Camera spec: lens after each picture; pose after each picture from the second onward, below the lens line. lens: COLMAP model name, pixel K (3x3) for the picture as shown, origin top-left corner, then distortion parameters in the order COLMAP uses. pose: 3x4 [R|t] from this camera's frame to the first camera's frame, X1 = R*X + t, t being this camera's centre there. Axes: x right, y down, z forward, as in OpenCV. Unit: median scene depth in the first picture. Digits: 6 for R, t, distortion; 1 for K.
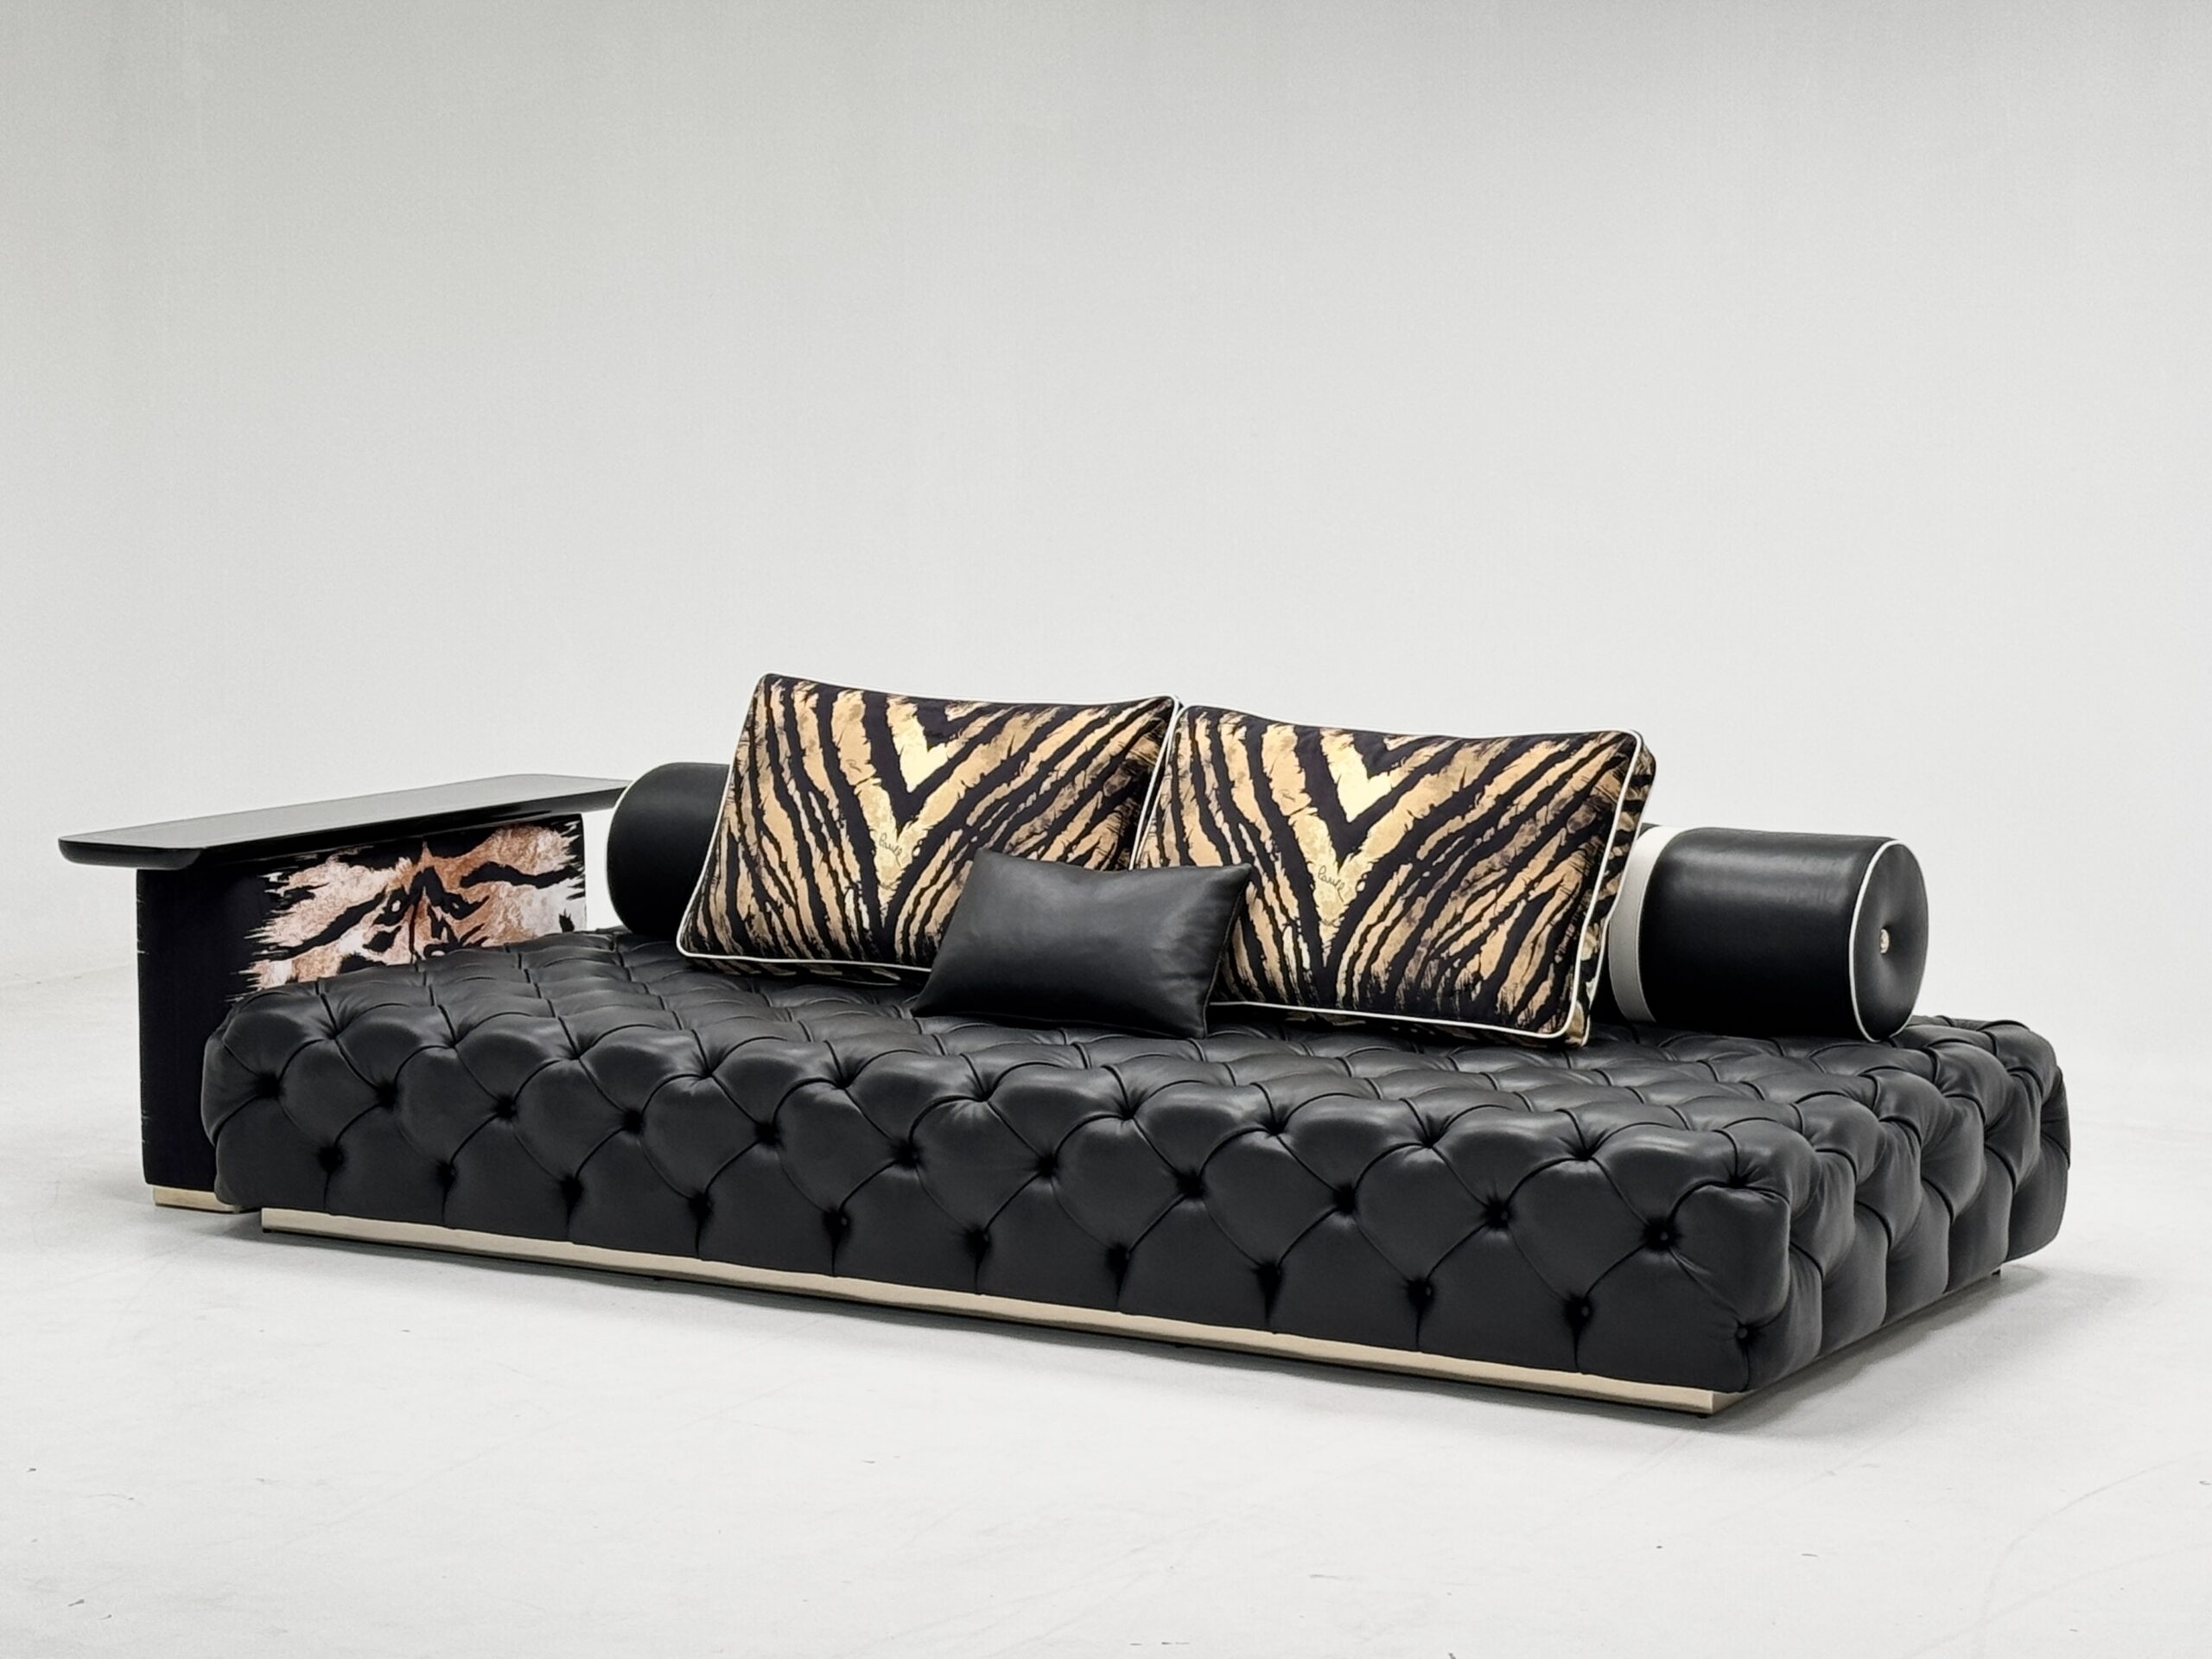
lens RADIAL K [[4765.2, 0, 1108.6], [0, 4765.2, 828.9], [0, 0, 1]] dist [0.038266, 0.000000]
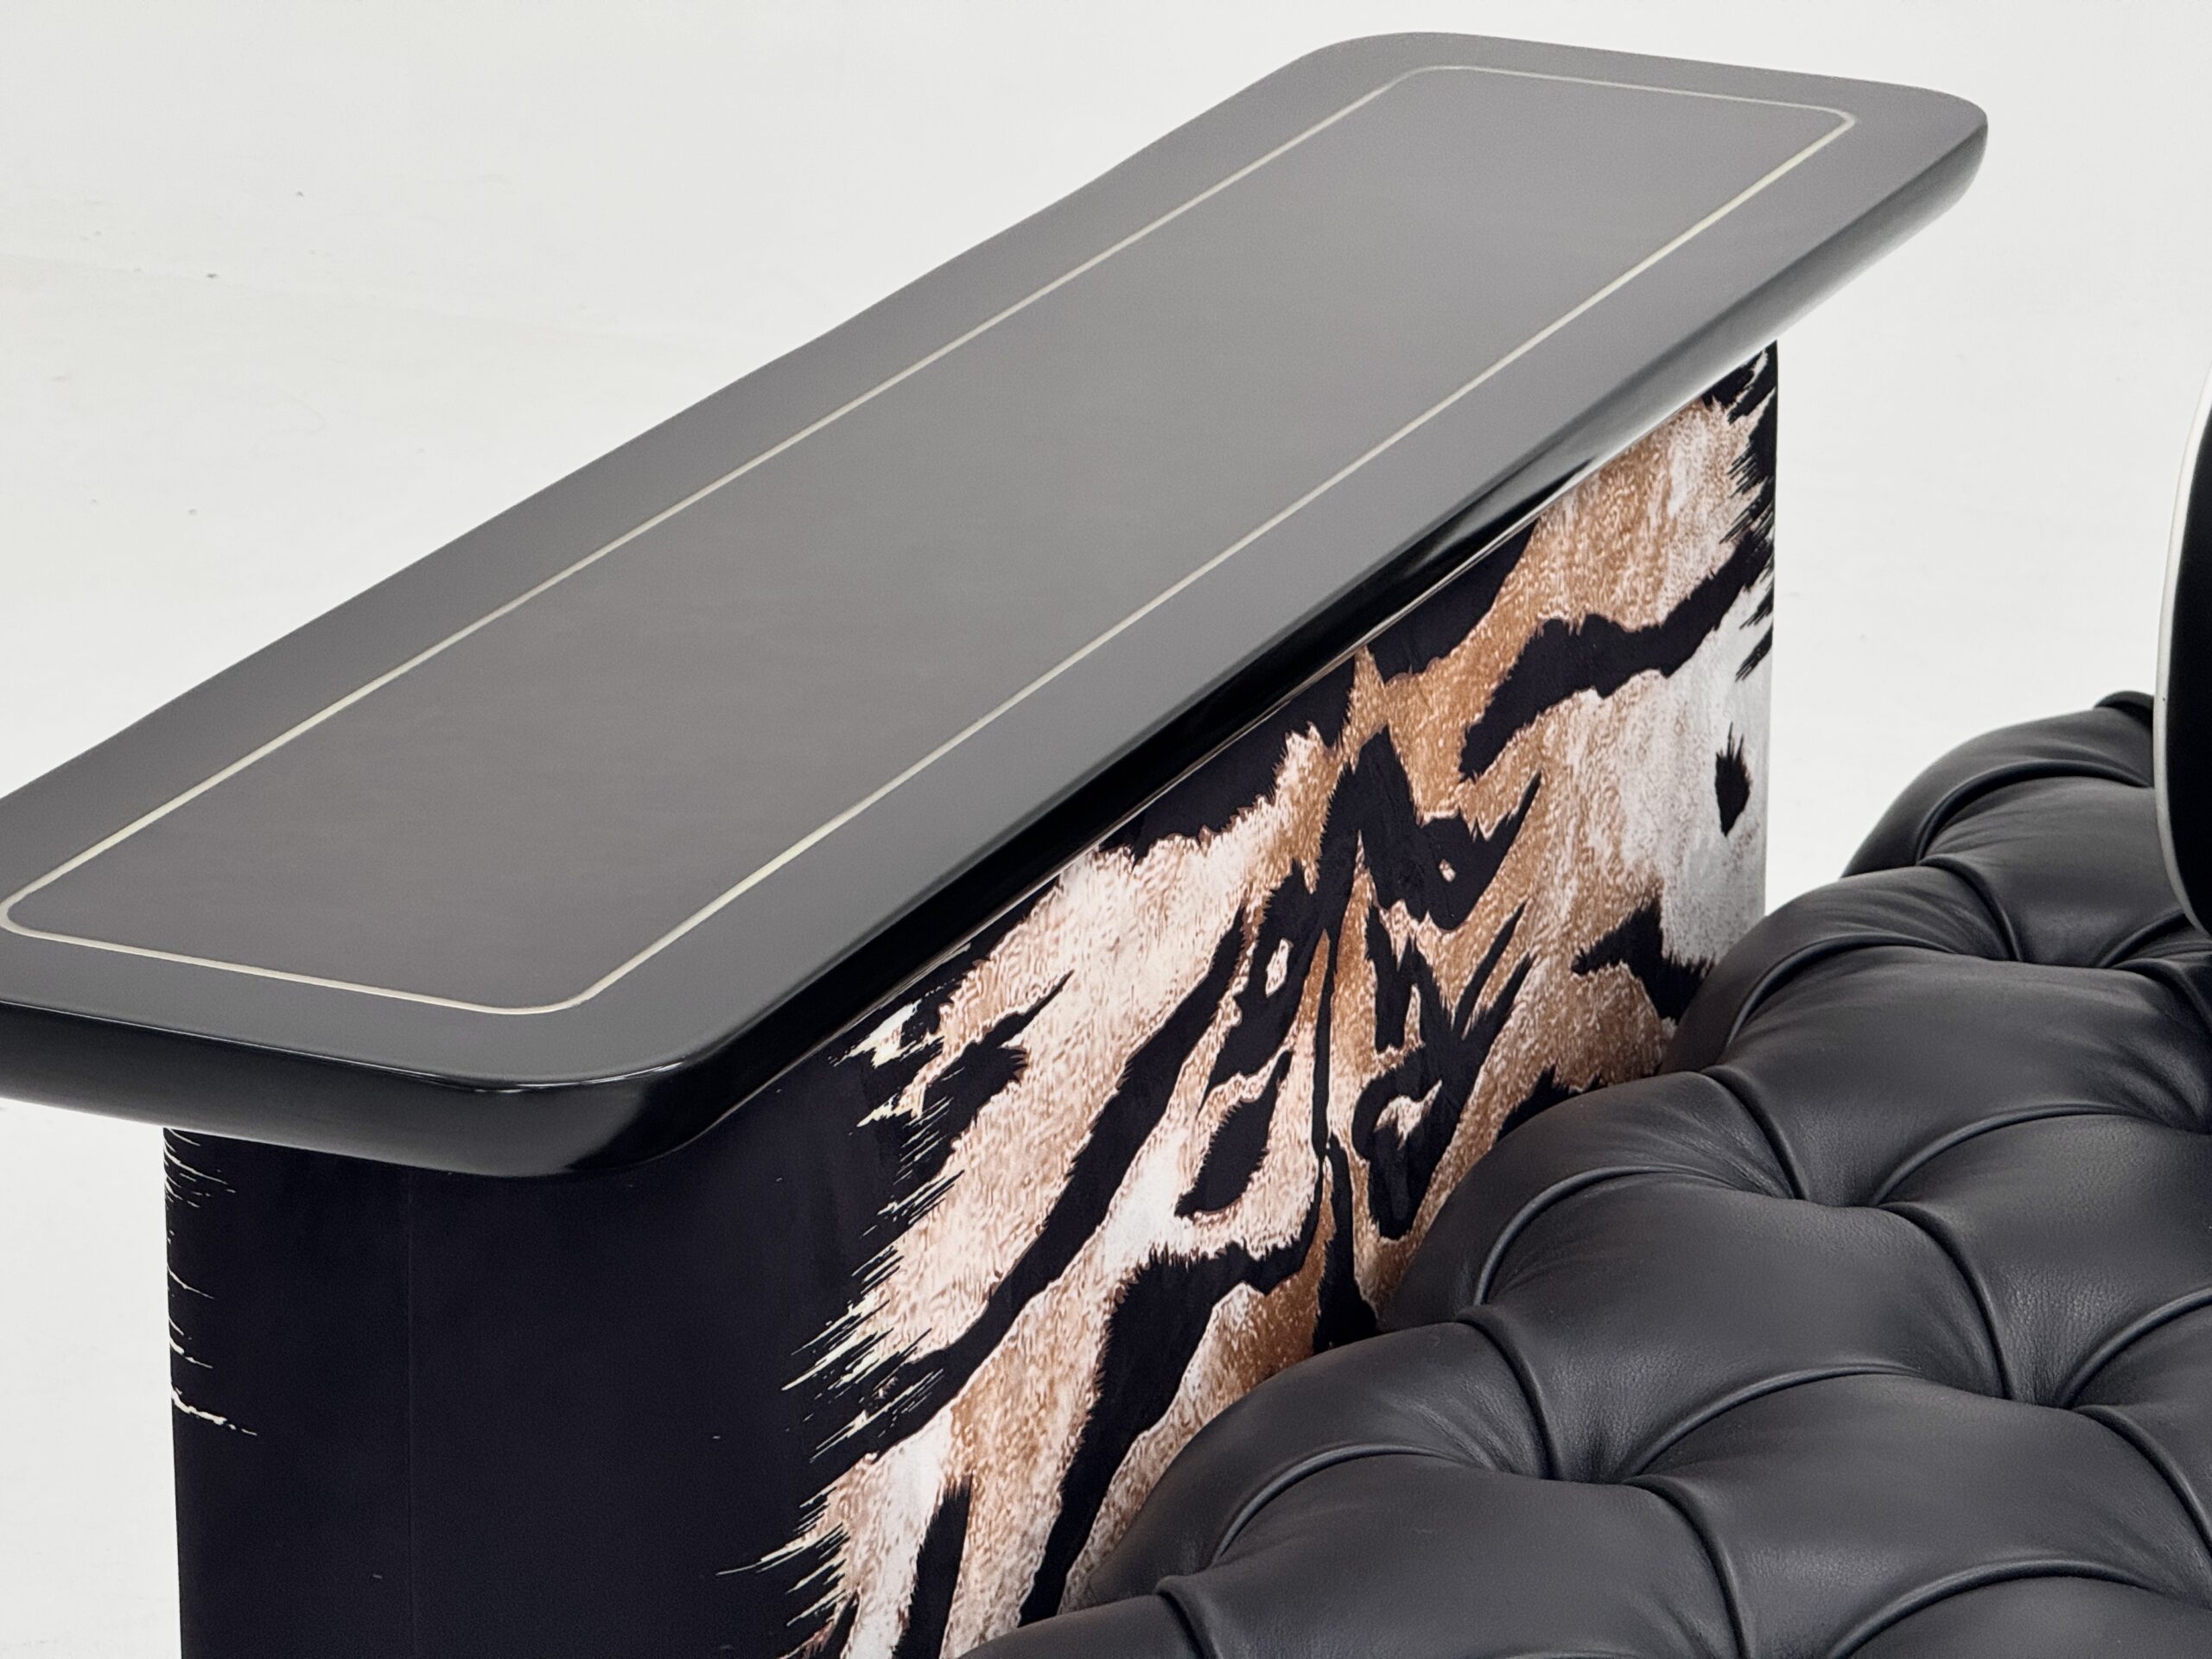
lens RADIAL K [[7817.6, 0, 1104.0], [0, 7817.6, 831.2], [0, 0, 1]] dist [0.131585, 0.000000]
pose [[0.993757, -0.031436, 0.107043, -0.201647], [0.004626, 0.970265, 0.242001, -0.075832], [-0.111468, -0.239995, 0.964353, 0.699094]]
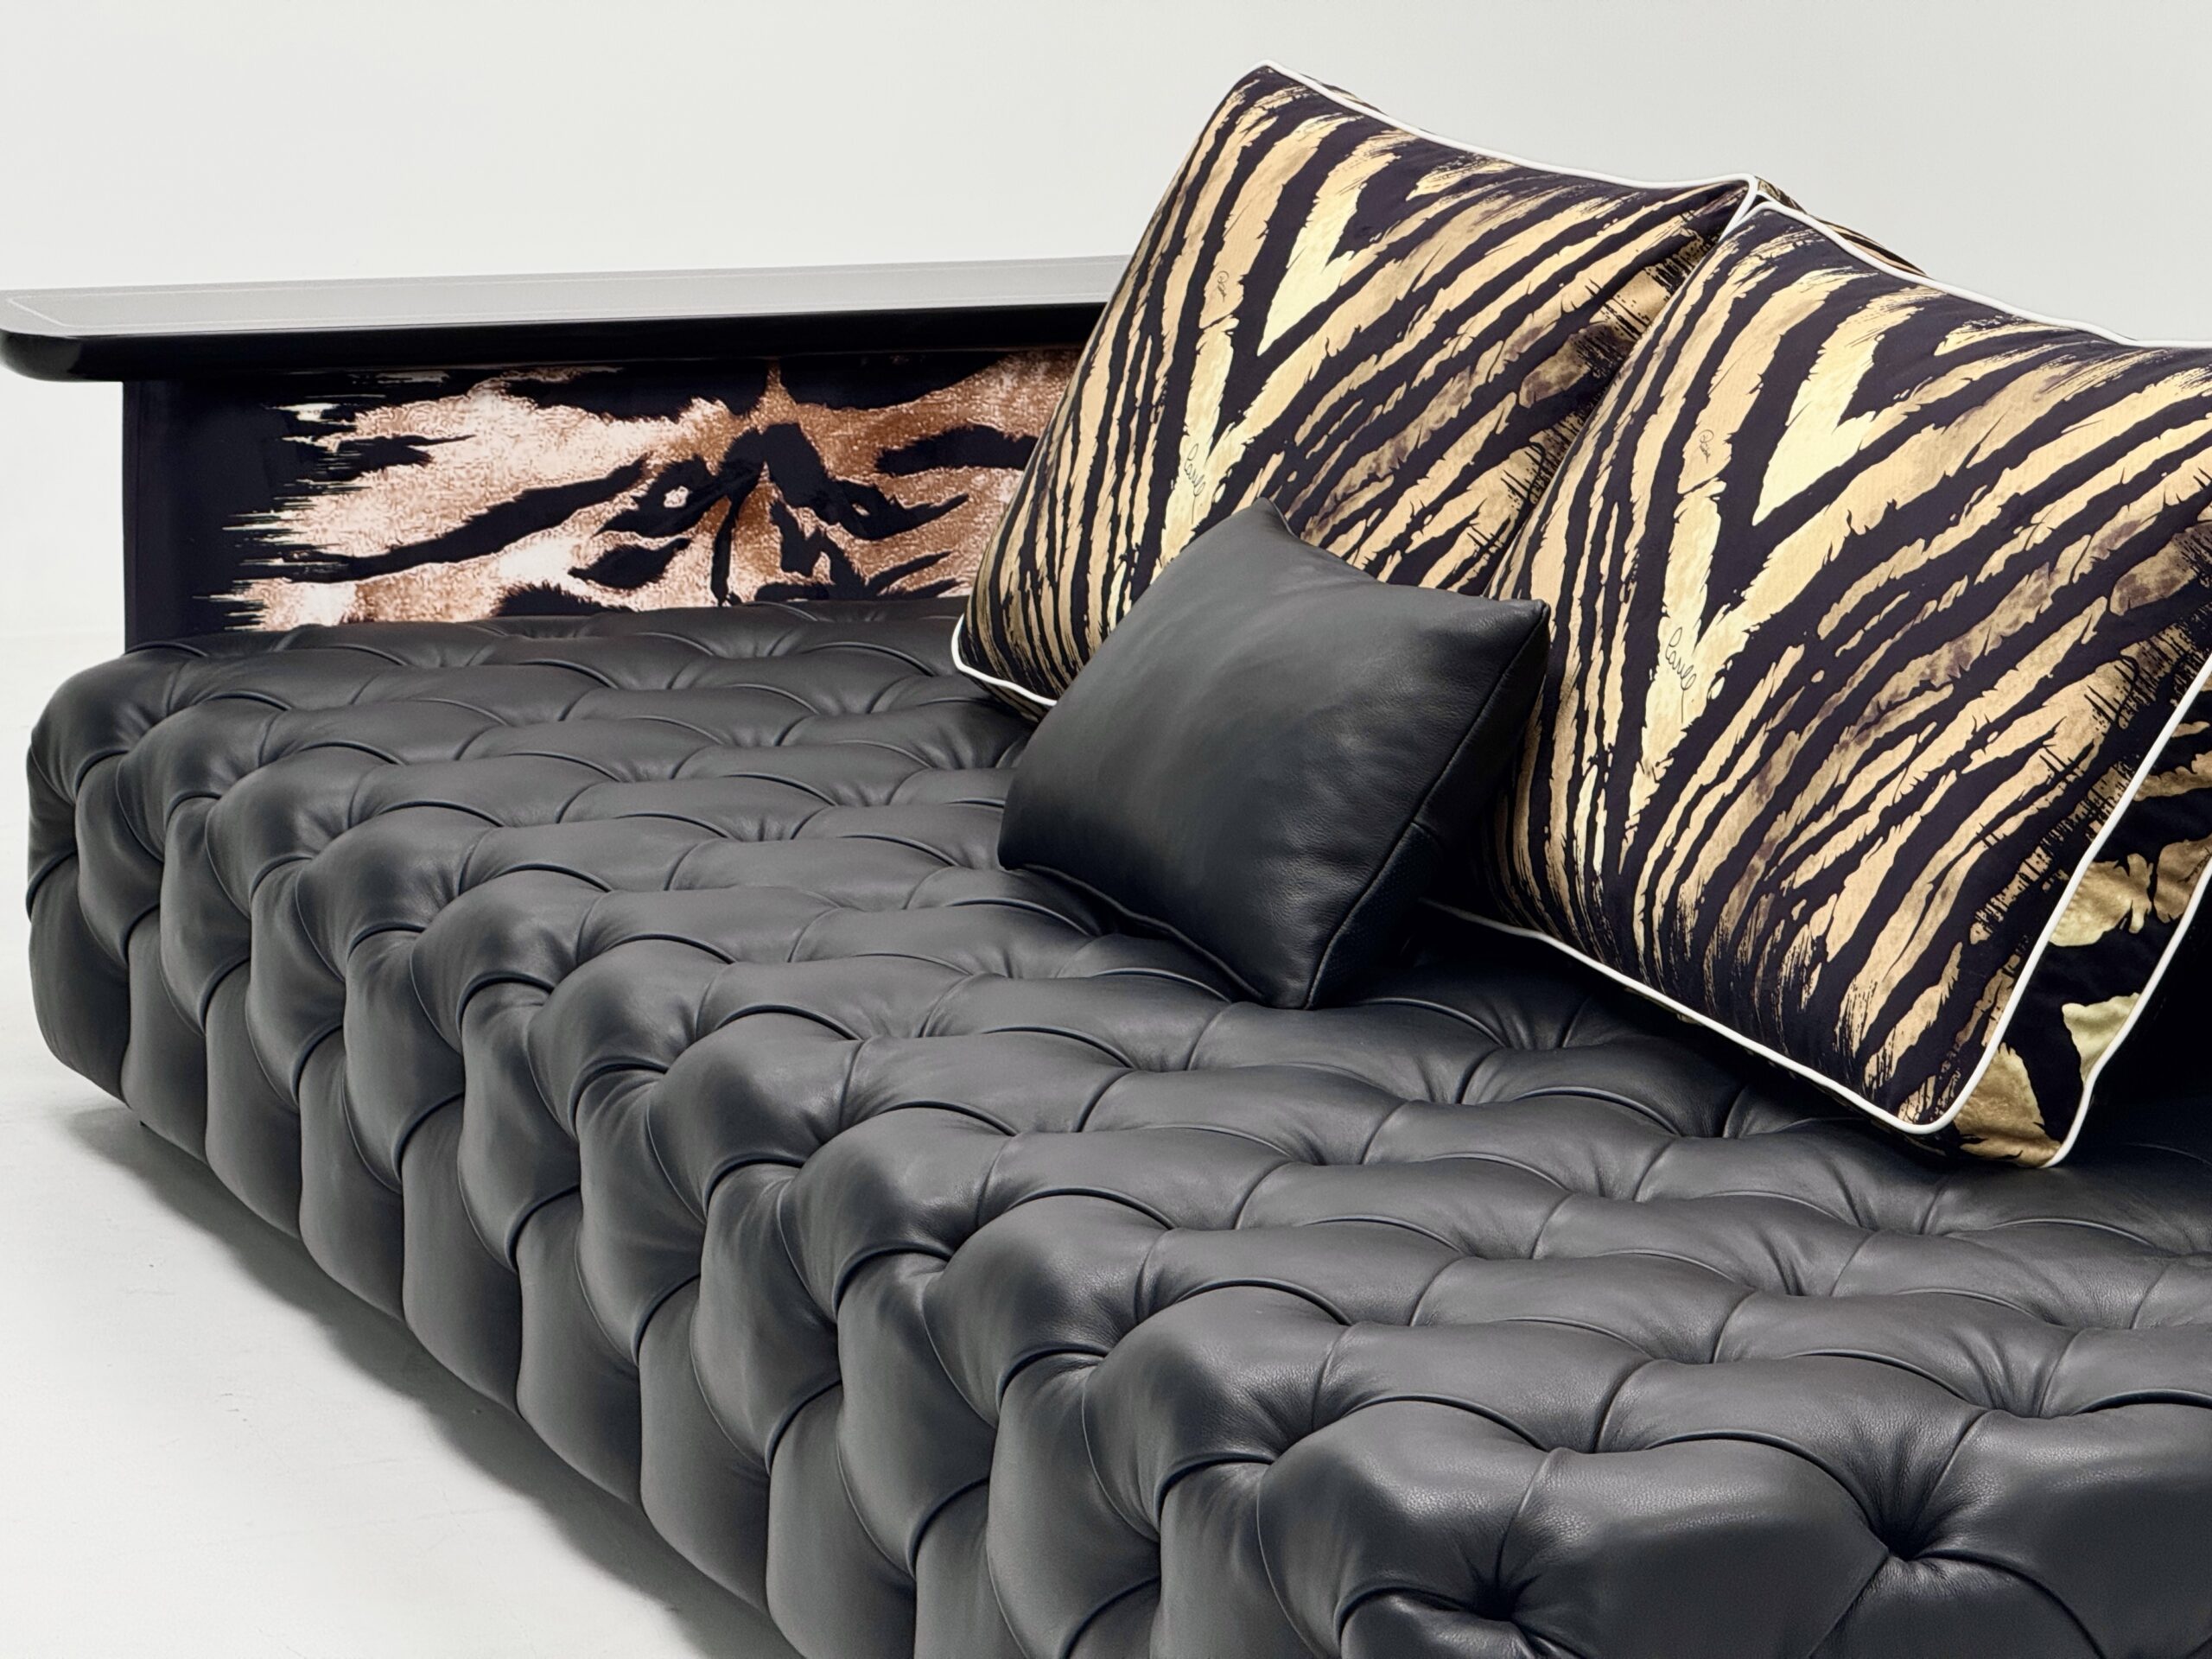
lens RADIAL K [[7817.6, 0, 1106.9], [0, 7817.6, 830.3], [0, 0, 1]] dist [0.131585, 0.000000]
pose [[0.763480, 0.128055, -0.633008, 0.408183], [-0.078597, 0.991283, 0.105736, -0.039377], [0.641031, -0.030975, 0.766890, 0.434660]]
